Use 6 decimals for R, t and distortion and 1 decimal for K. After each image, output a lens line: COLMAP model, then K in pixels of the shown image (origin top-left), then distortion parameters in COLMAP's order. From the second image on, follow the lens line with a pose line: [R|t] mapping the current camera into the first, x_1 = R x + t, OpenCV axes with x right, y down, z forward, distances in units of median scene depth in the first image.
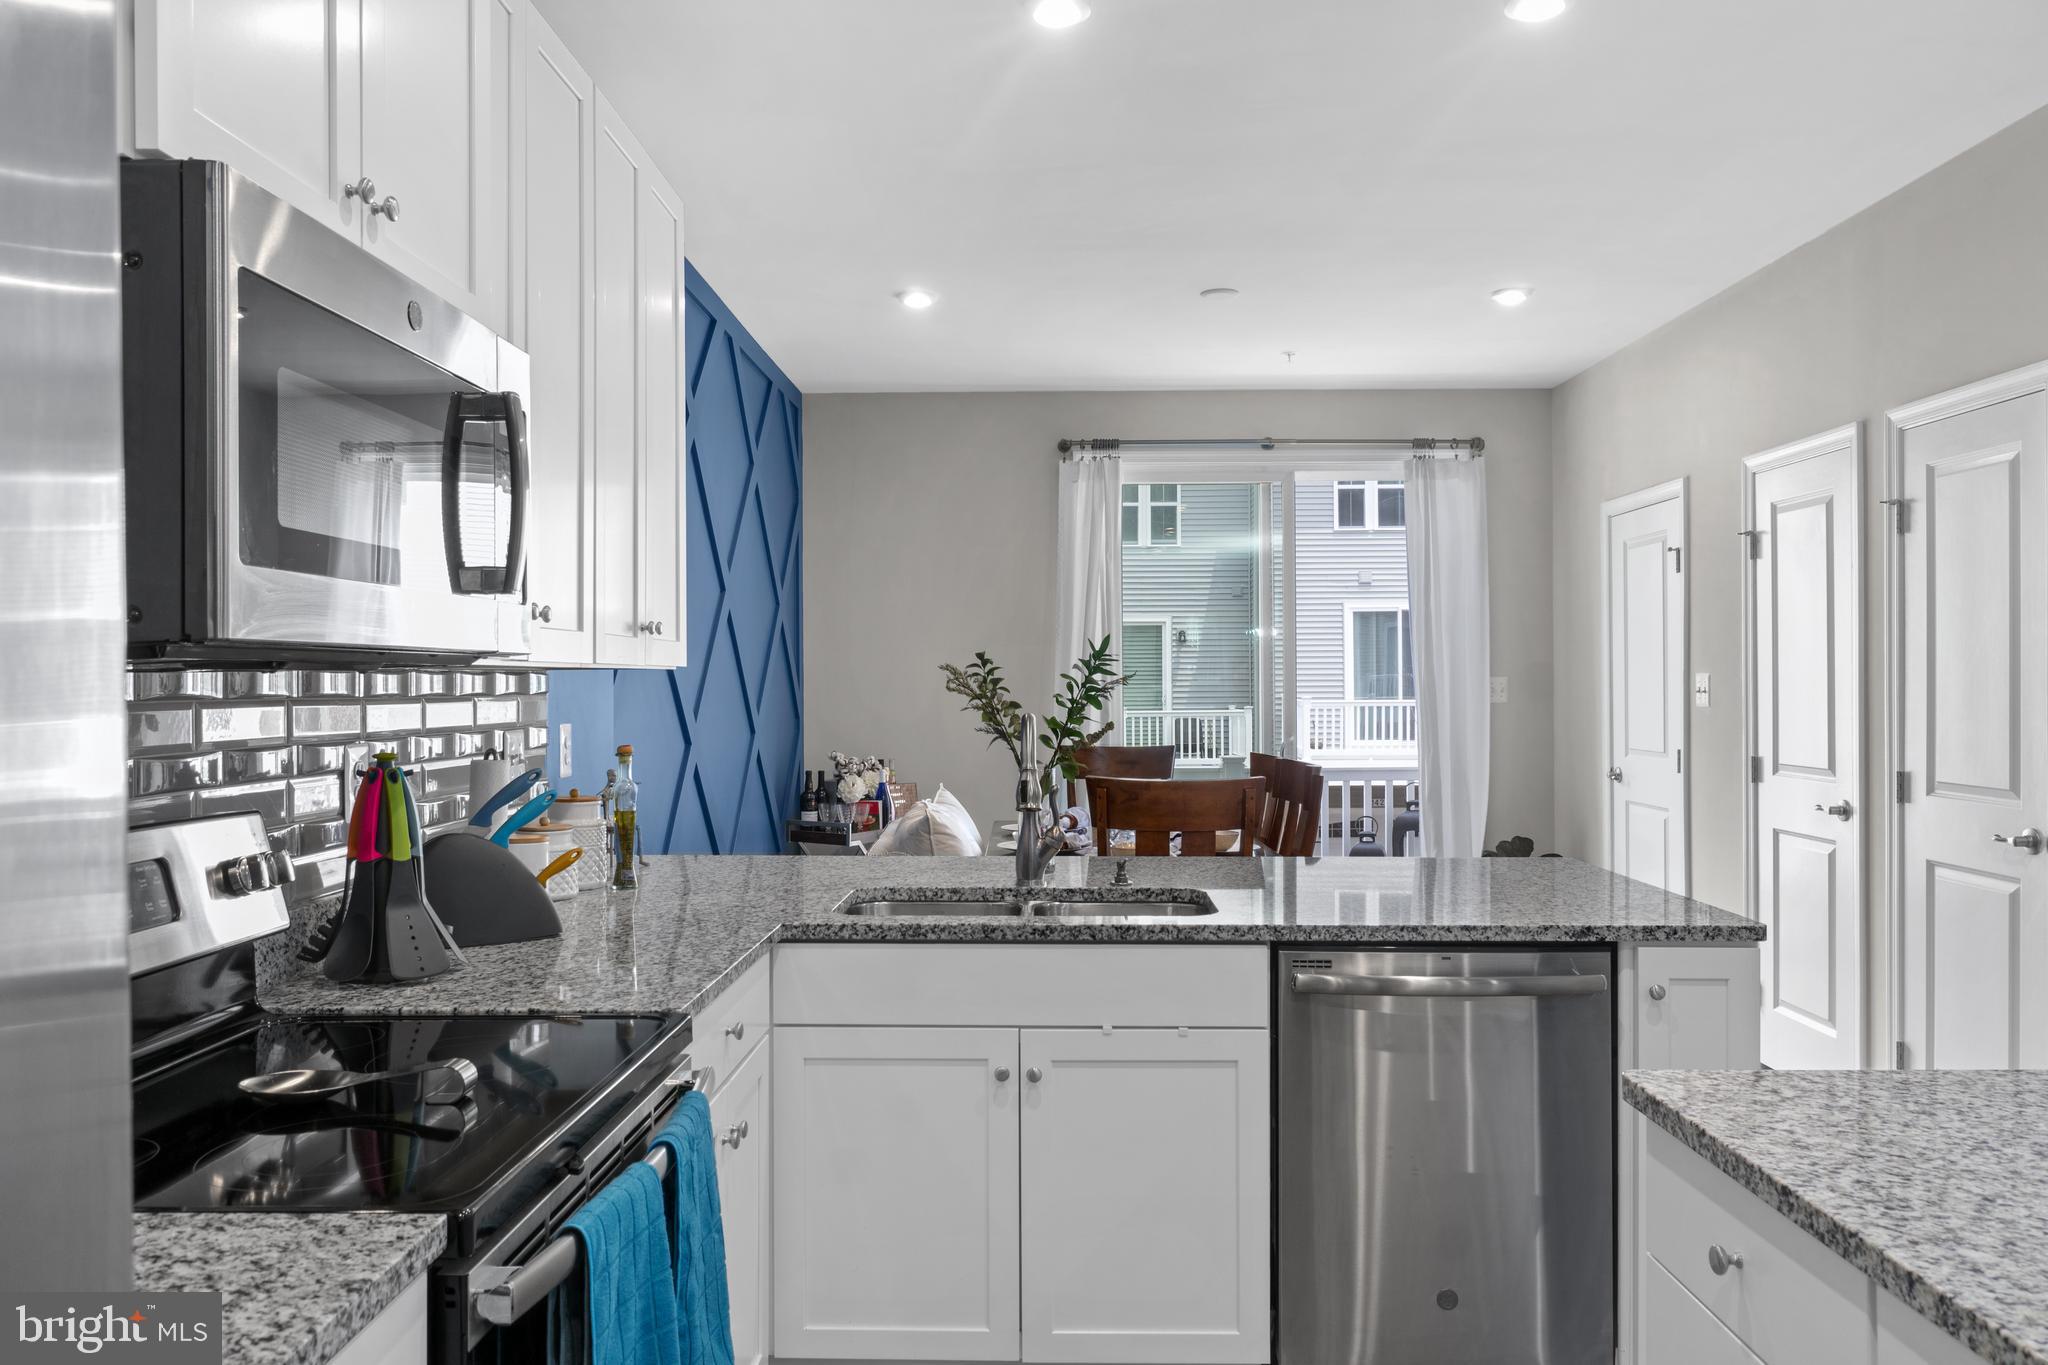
lens RADIAL K [[1488.8, 0, 1019.4], [0, 1488.8, 673.7], [0, 0, 1]] dist [-0.015441, 0.005624]
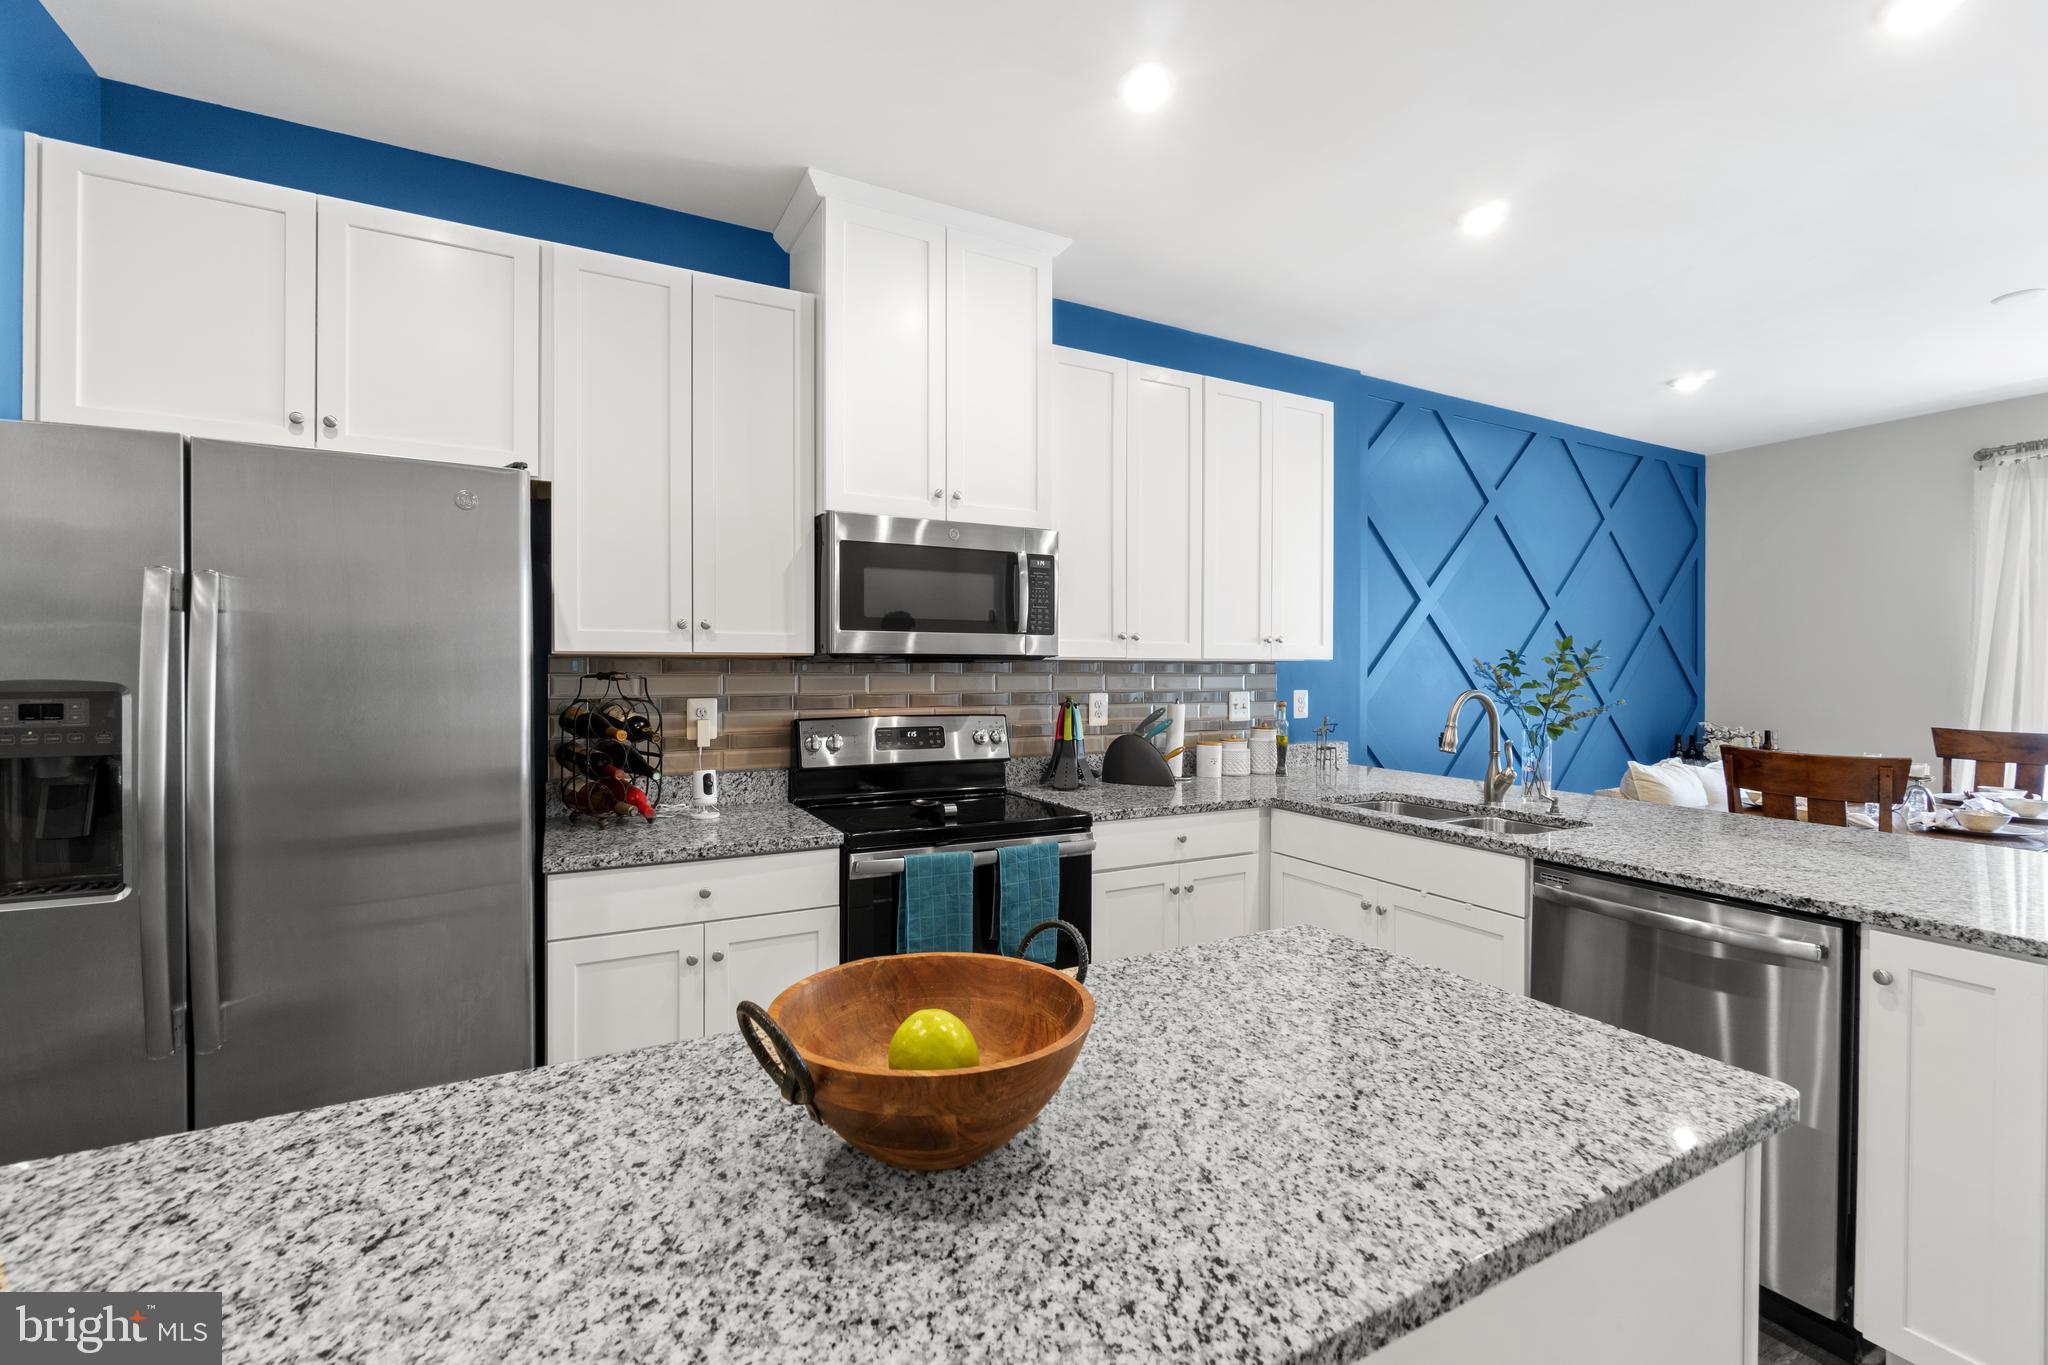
lens RADIAL K [[885.1, 0, 1023.7], [0, 885.1, 675.5], [0, 0, 1]] dist [-0.003080, -0.000095]
pose [[0.490689, 0.013330, -0.871233, 1.223691], [-0.000335, 0.999886, 0.015109, -0.003211], [0.871335, -0.007122, 0.490637, 0.345412]]
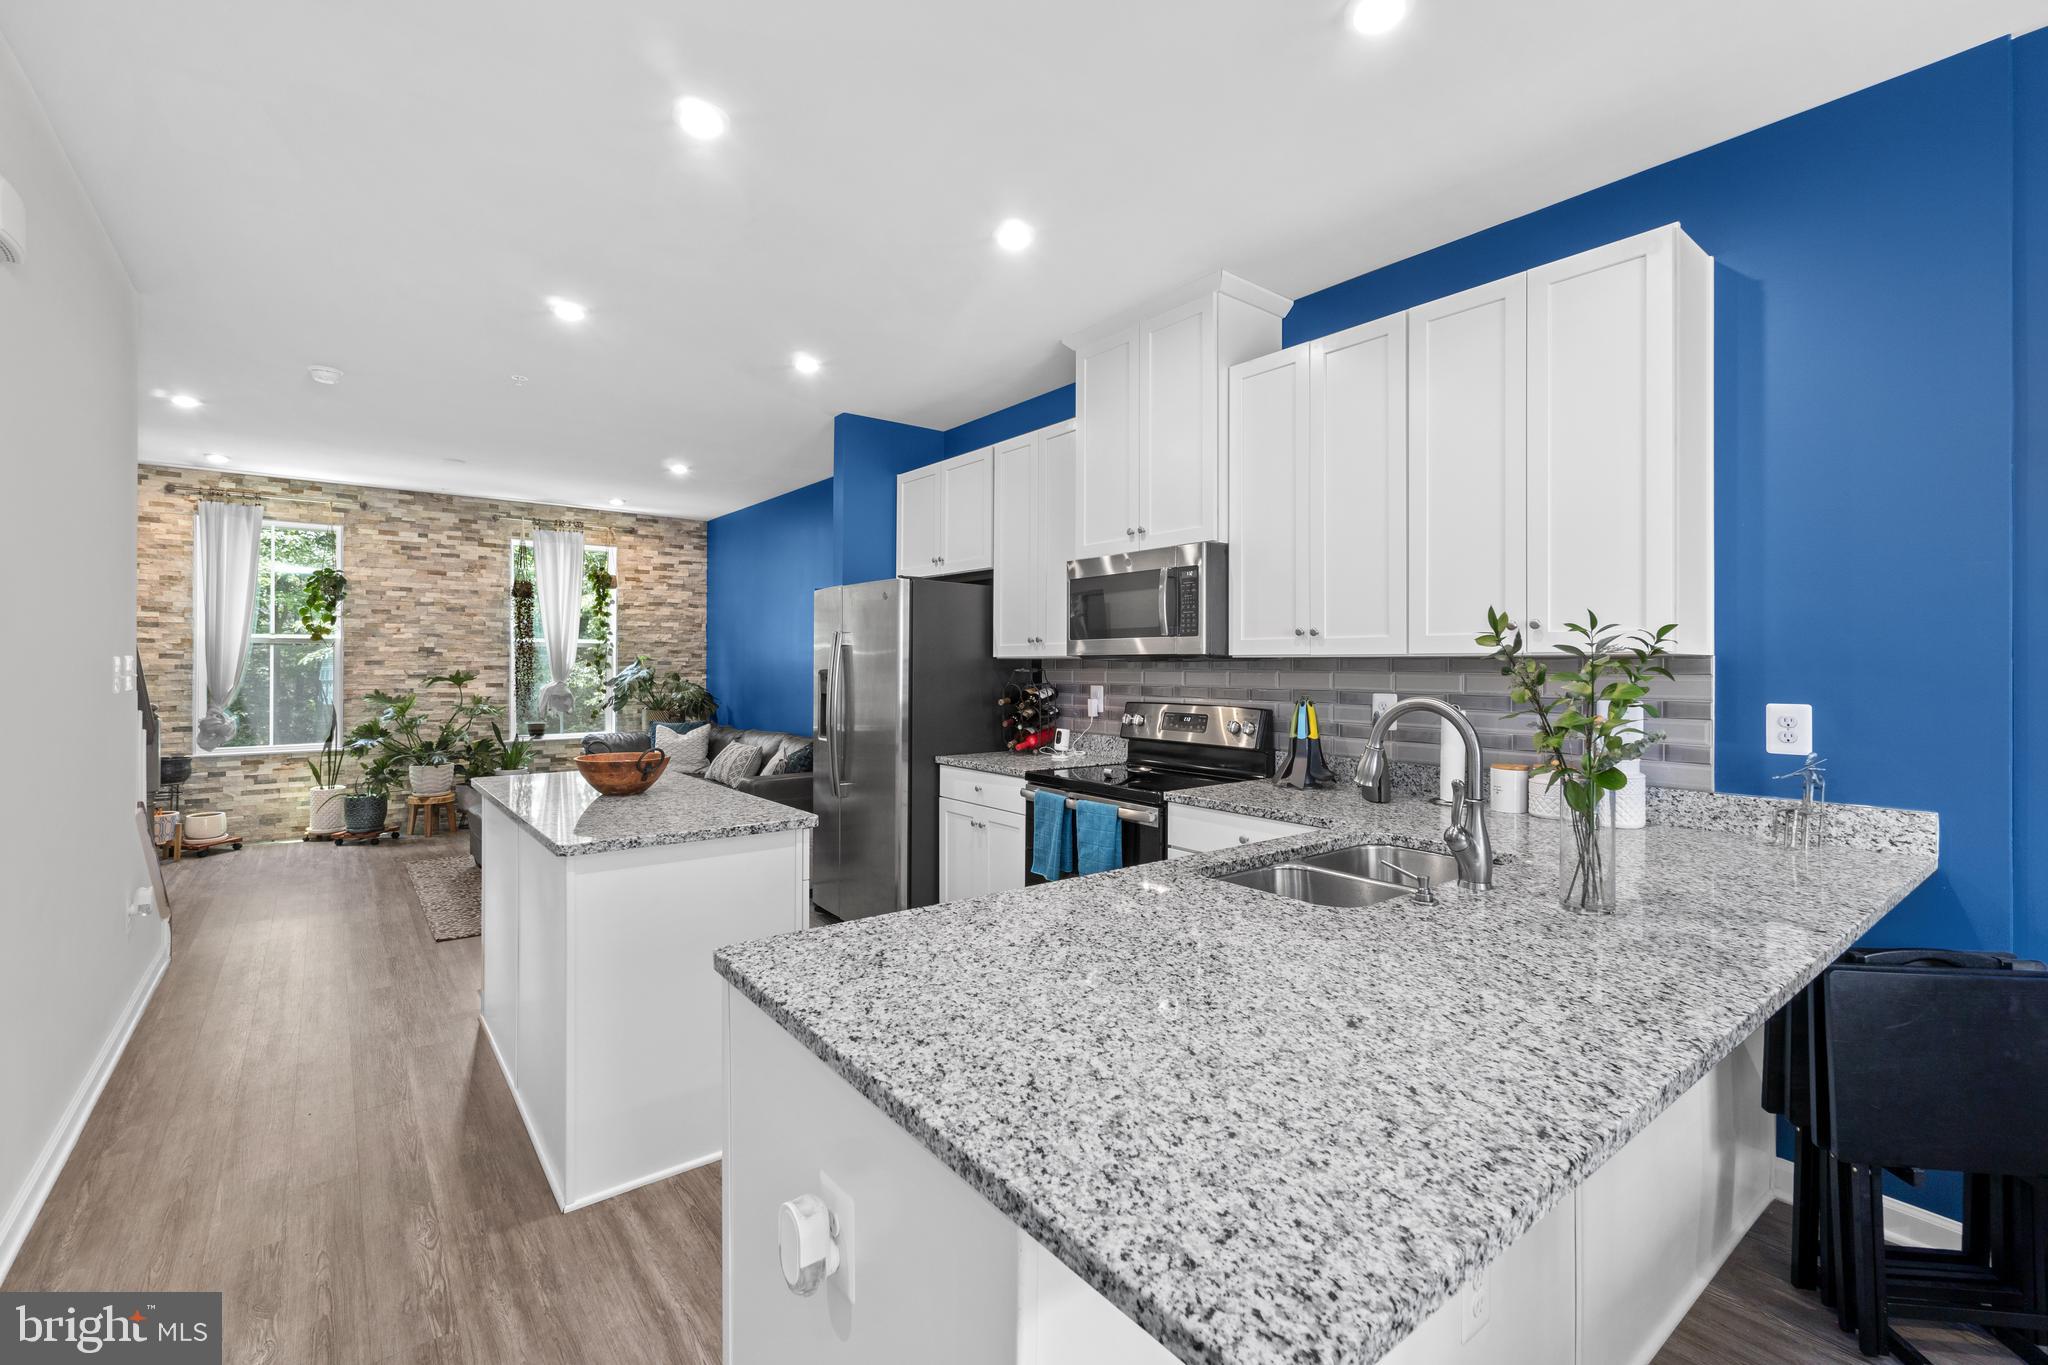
lens RADIAL K [[885.1, 0, 1018.0], [0, 885.1, 669.4], [0, 0, 1]] dist [-0.003080, -0.000095]
pose [[-0.778353, 0.005531, -0.627803, 1.275333], [0.004276, 0.999985, 0.003508, 0.009997], [0.627813, 0.000046, -0.778364, 2.795545]]
